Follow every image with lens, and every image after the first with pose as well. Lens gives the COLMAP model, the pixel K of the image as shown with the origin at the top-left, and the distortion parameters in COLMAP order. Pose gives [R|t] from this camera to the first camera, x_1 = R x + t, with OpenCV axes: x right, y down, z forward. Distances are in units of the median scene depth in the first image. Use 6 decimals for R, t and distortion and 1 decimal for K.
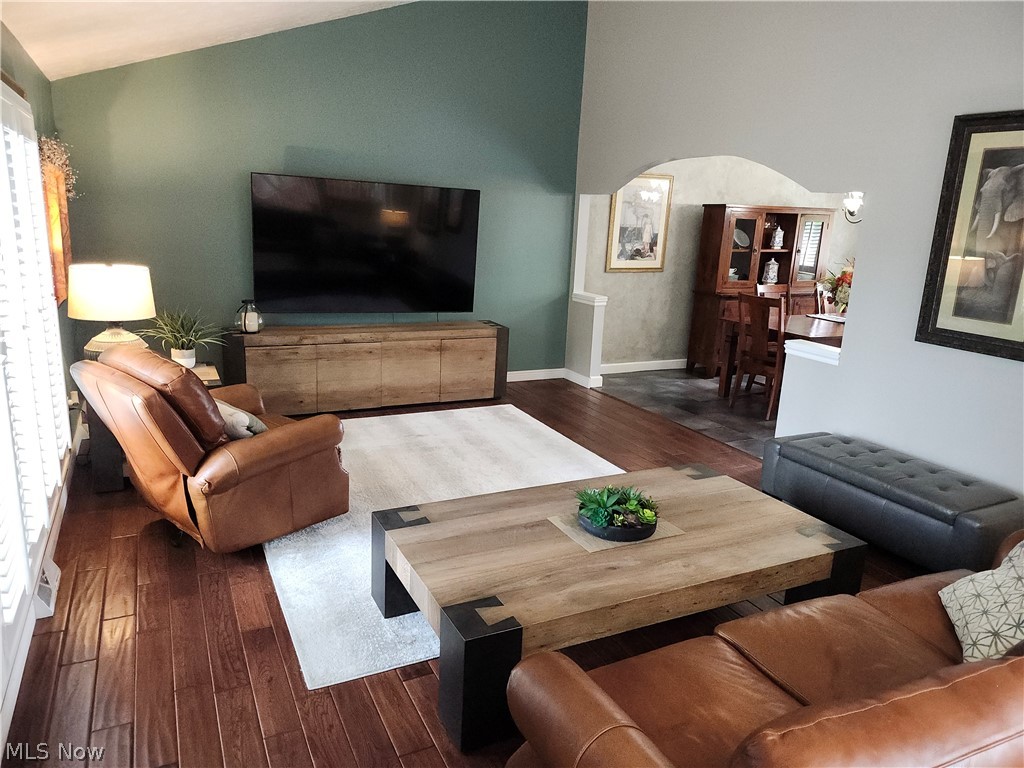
lens RADIAL K [[710.4, 0, 504.0], [0, 710.4, 379.1], [0, 0, 1]] dist [0.136570, -0.184639]
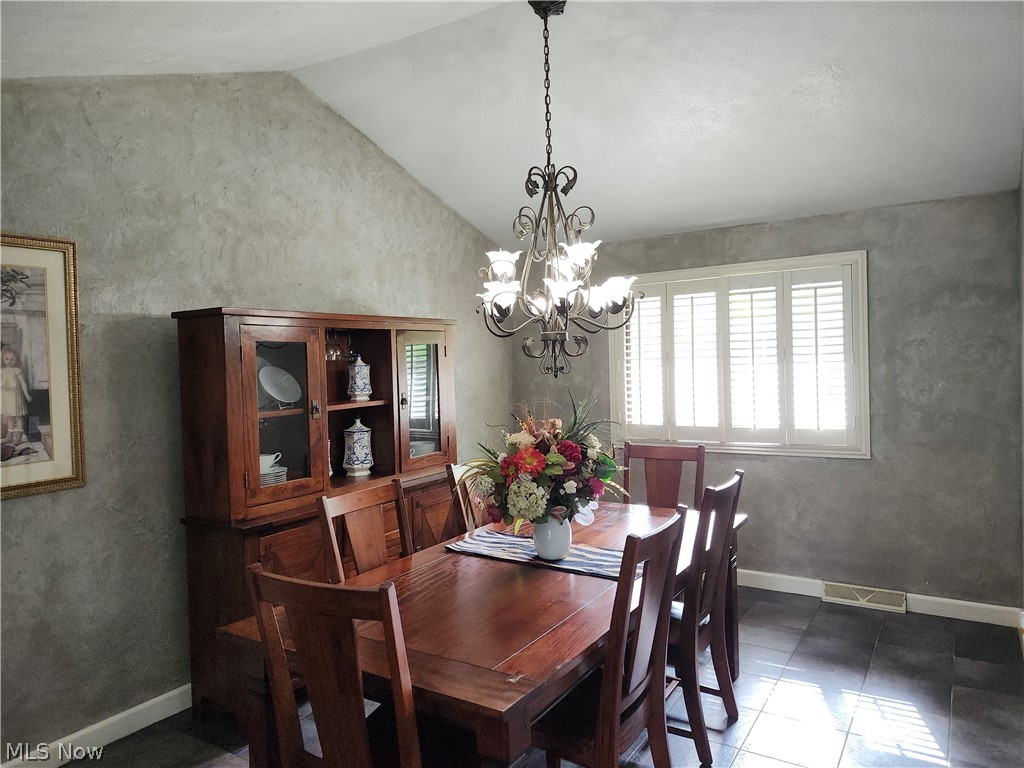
lens RADIAL K [[710.4, 0, 504.0], [0, 710.4, 379.1], [0, 0, 1]] dist [0.136570, -0.184639]
pose [[0.854580, -0.079525, 0.513195, 0.218820], [0.182204, 0.971300, -0.152895, -0.105751], [-0.486308, 0.224168, 0.844544, 0.557557]]
